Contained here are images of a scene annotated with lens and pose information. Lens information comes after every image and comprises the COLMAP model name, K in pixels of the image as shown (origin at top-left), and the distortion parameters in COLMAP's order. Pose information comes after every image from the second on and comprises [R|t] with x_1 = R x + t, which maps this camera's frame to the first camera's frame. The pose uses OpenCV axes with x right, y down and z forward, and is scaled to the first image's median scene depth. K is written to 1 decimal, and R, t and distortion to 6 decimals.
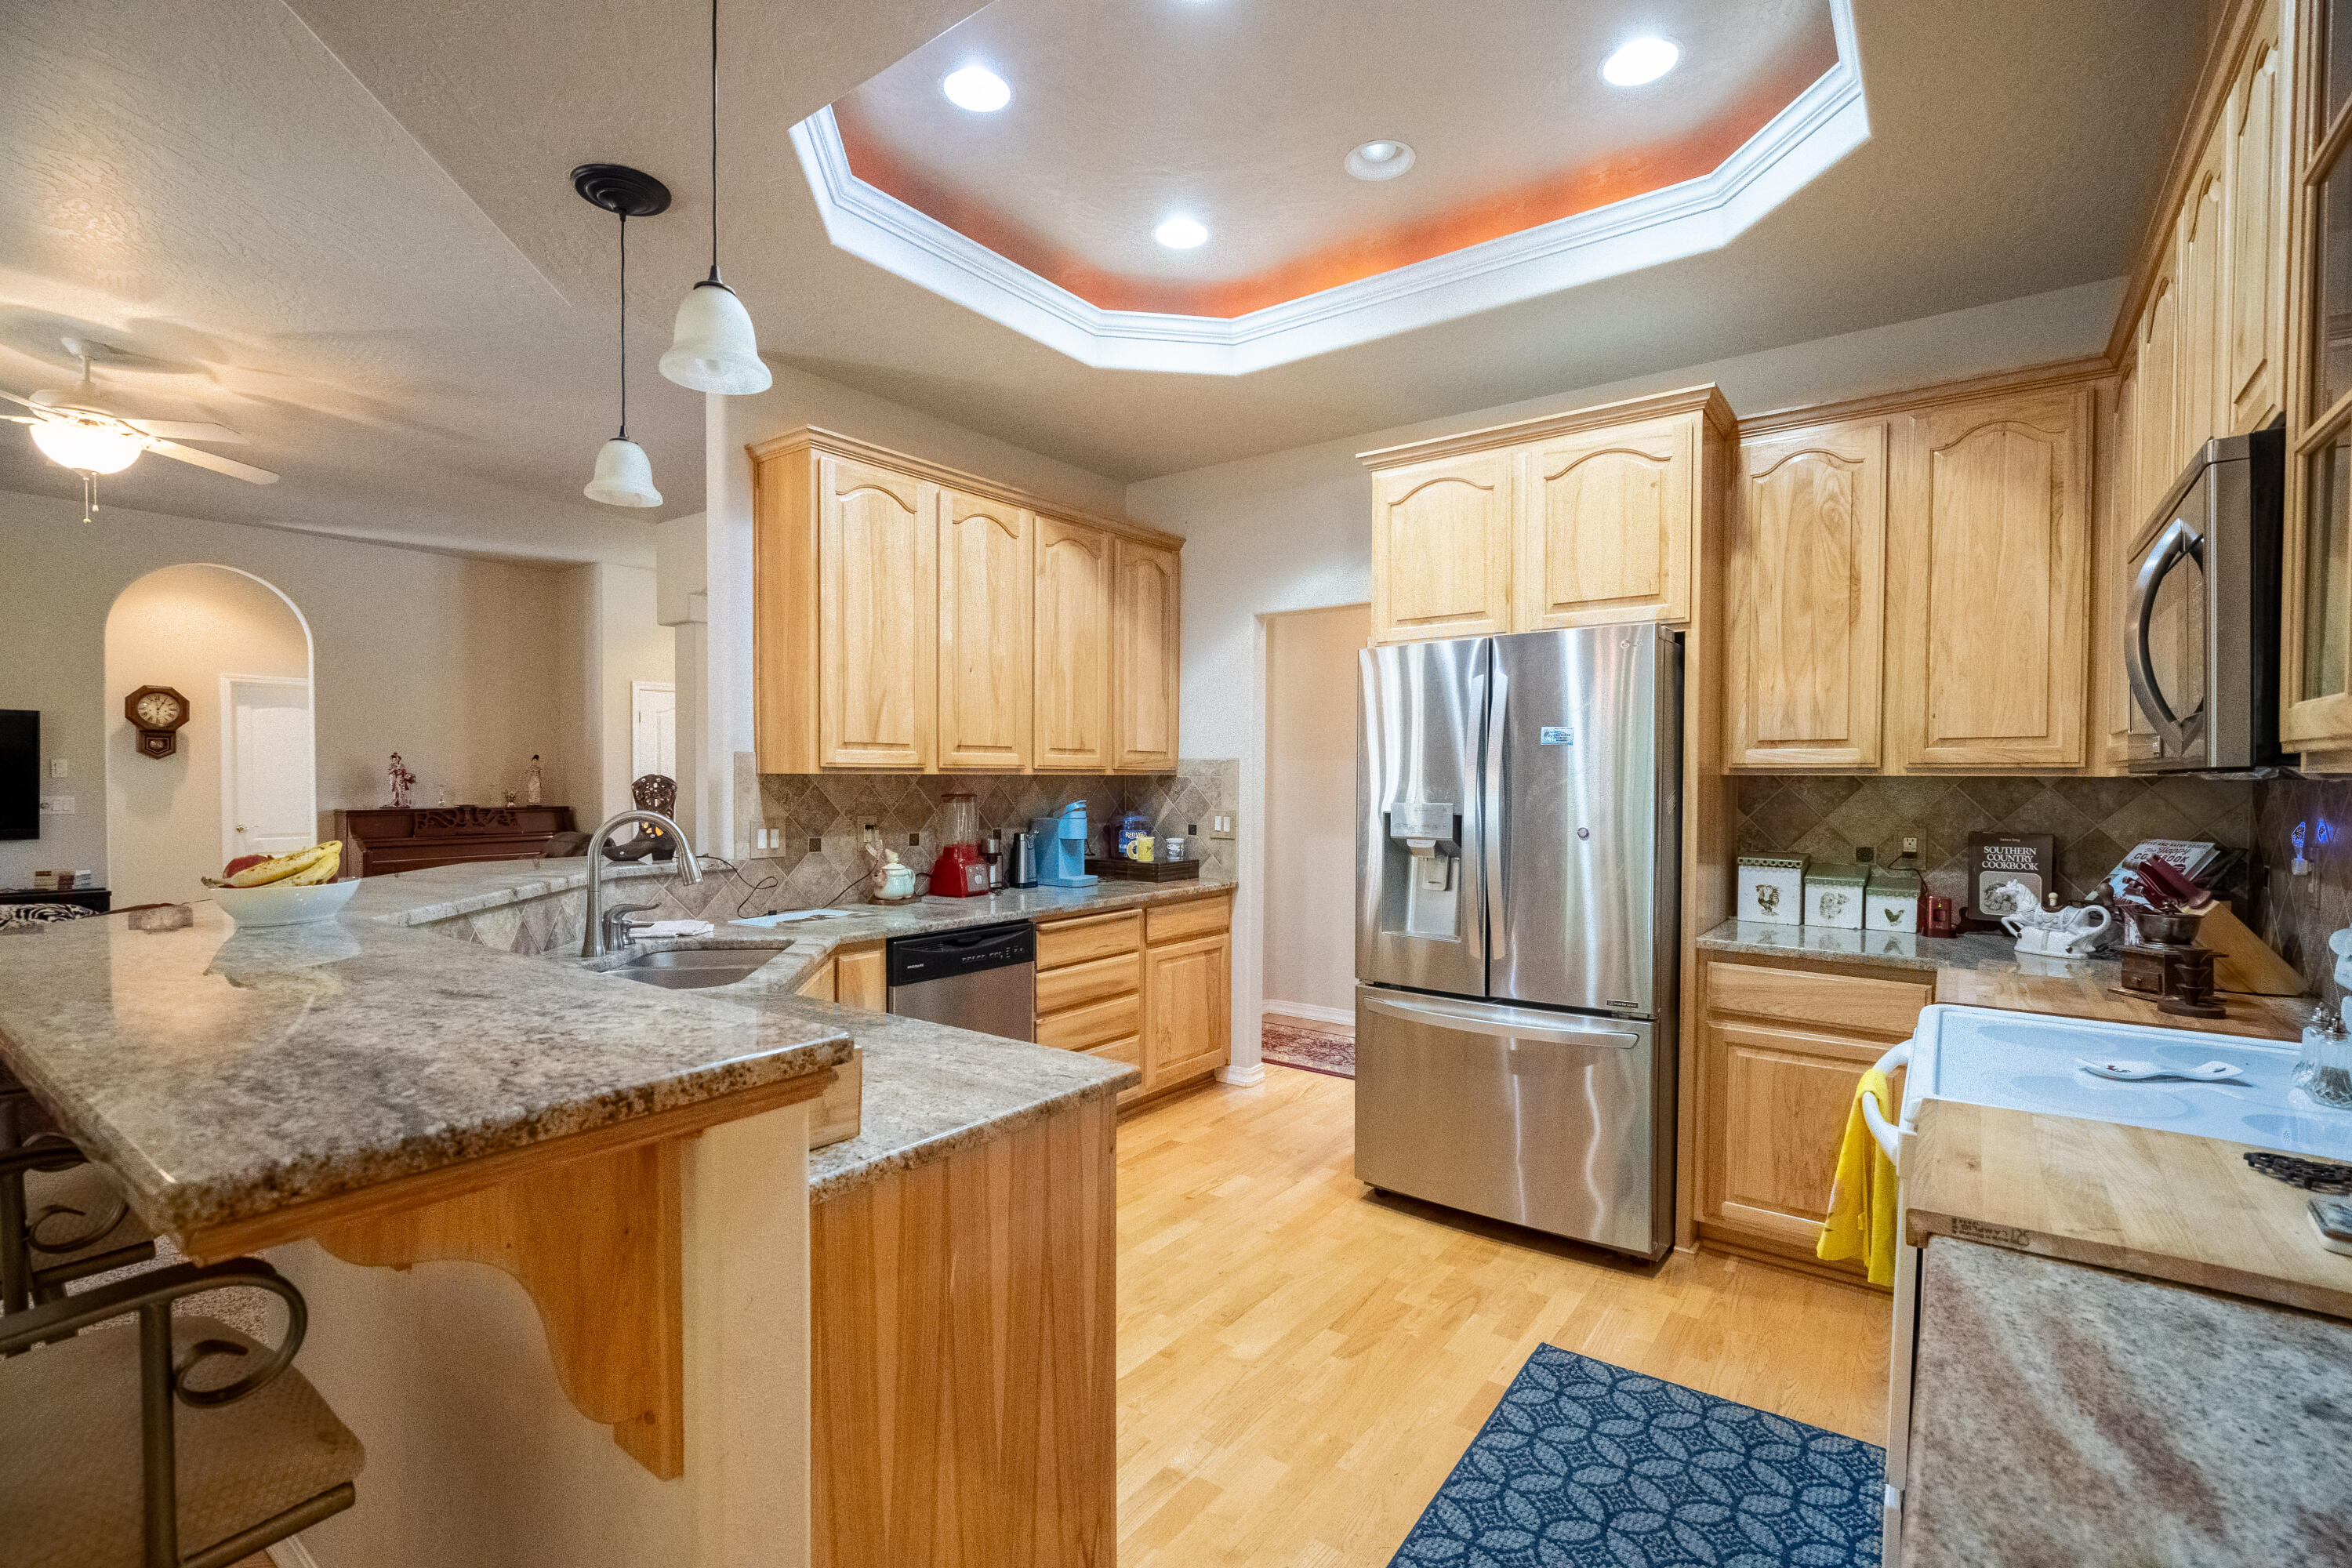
lens RADIAL K [[1058.5, 0, 1180.0], [0, 1058.5, 793.8], [0, 0, 1]] dist [-0.005044, 0.000130]
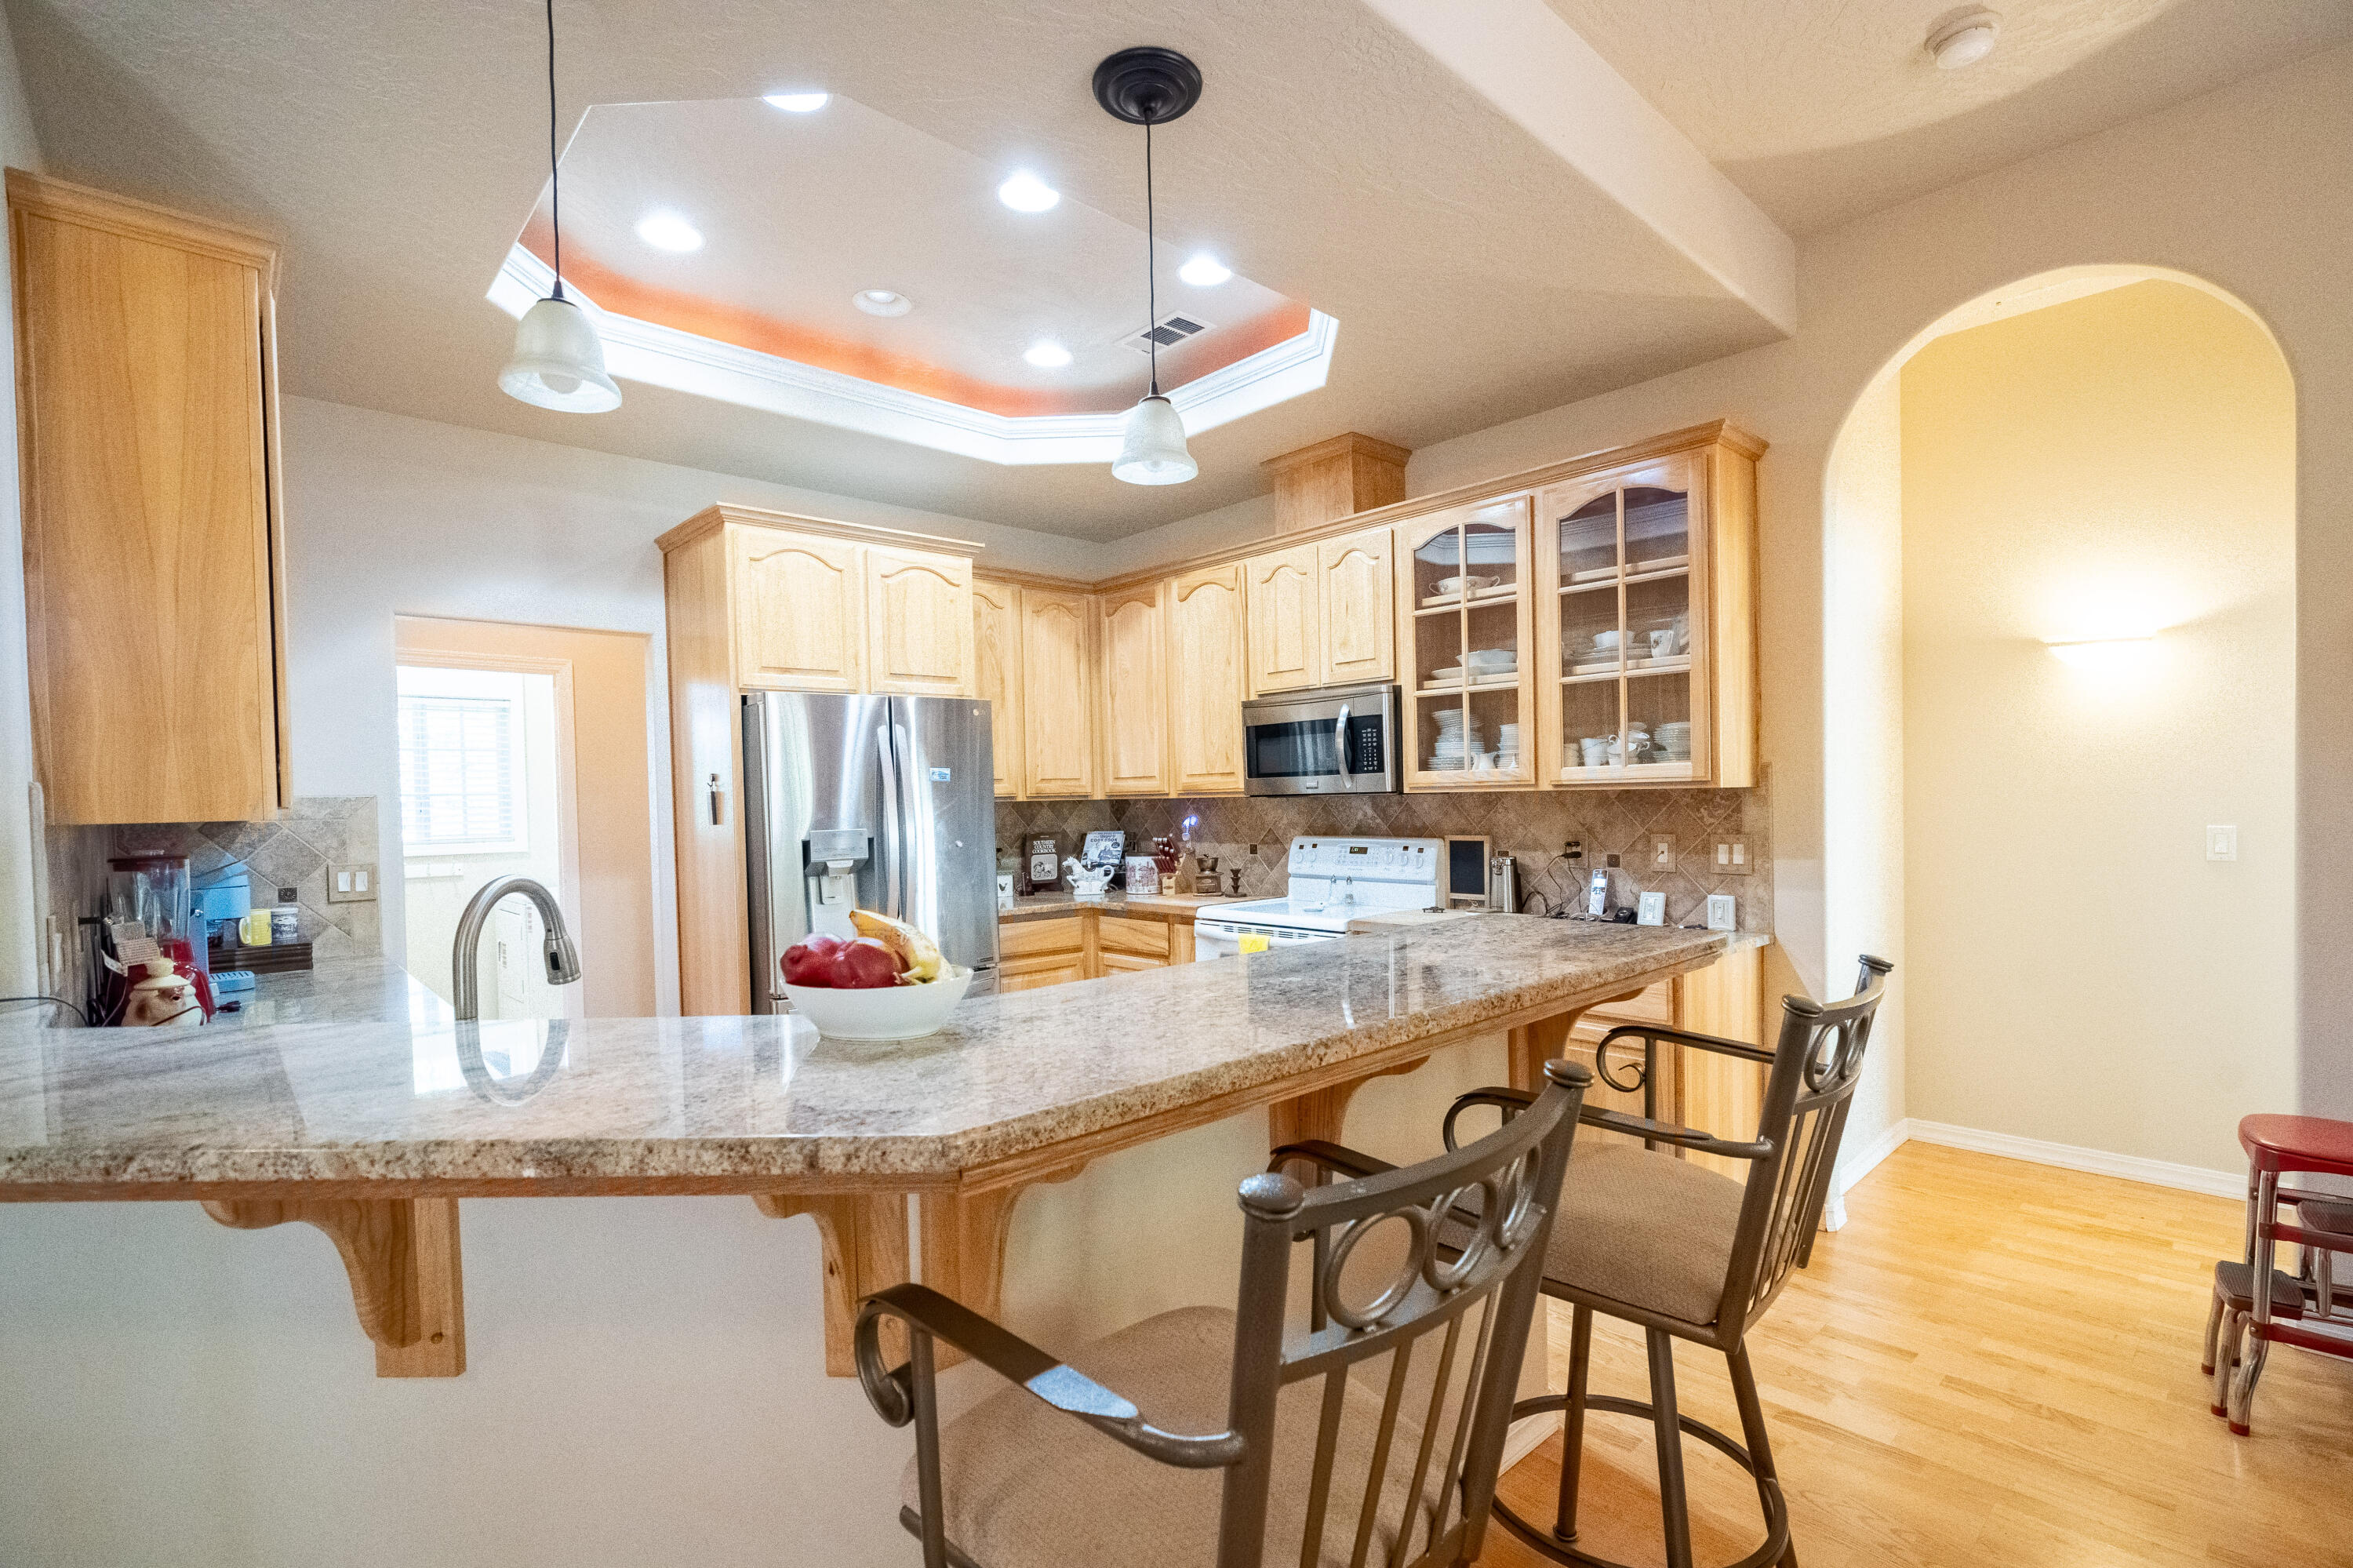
lens RADIAL K [[1082.2, 0, 1205.8], [0, 1082.2, 826.5], [0, 0, 1]] dist [-0.012304, -0.000163]
pose [[0.171069, -0.035450, 0.984621, -0.847388], [0.038163, 0.998841, 0.029332, -0.014211], [-0.984520, 0.032559, 0.172224, 0.369296]]
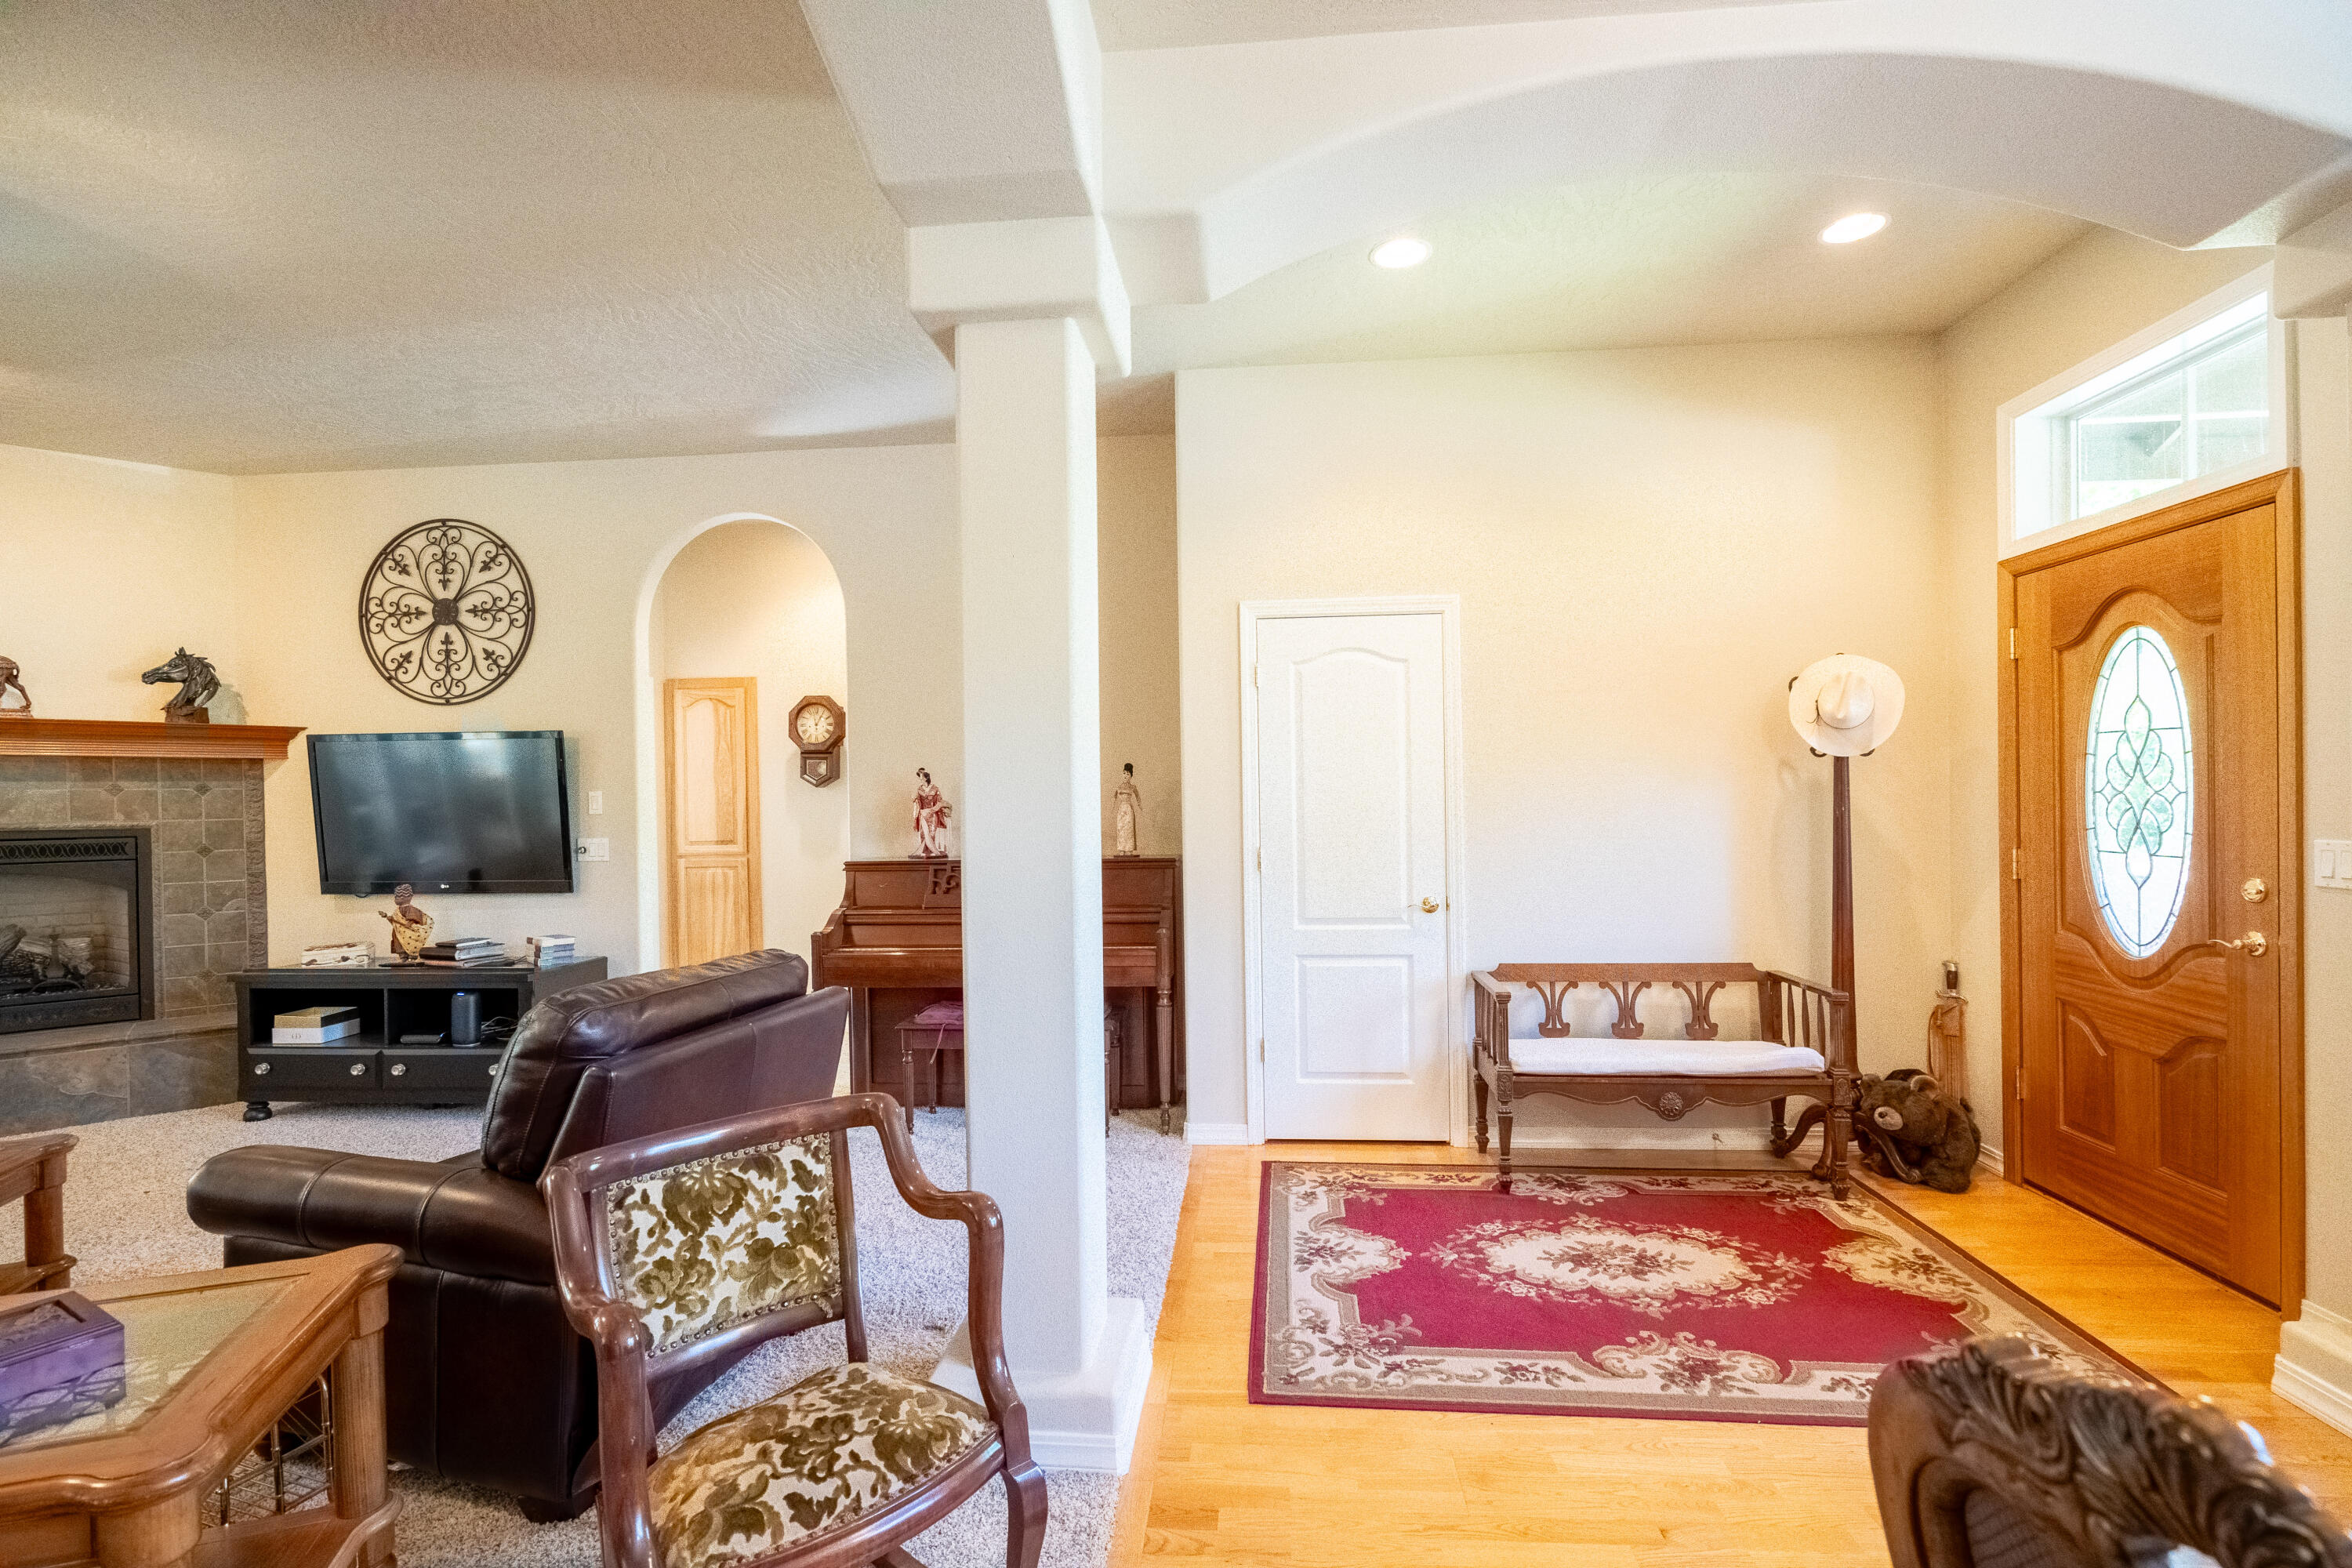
lens RADIAL K [[1058.5, 0, 1180.0], [0, 1058.5, 793.8], [0, 0, 1]] dist [-0.005044, 0.000130]
pose [[0.520759, -0.013899, -0.853590, -0.297095], [0.005240, 0.999901, -0.013084, -0.033715], [0.853687, 0.002341, 0.520781, 1.794844]]
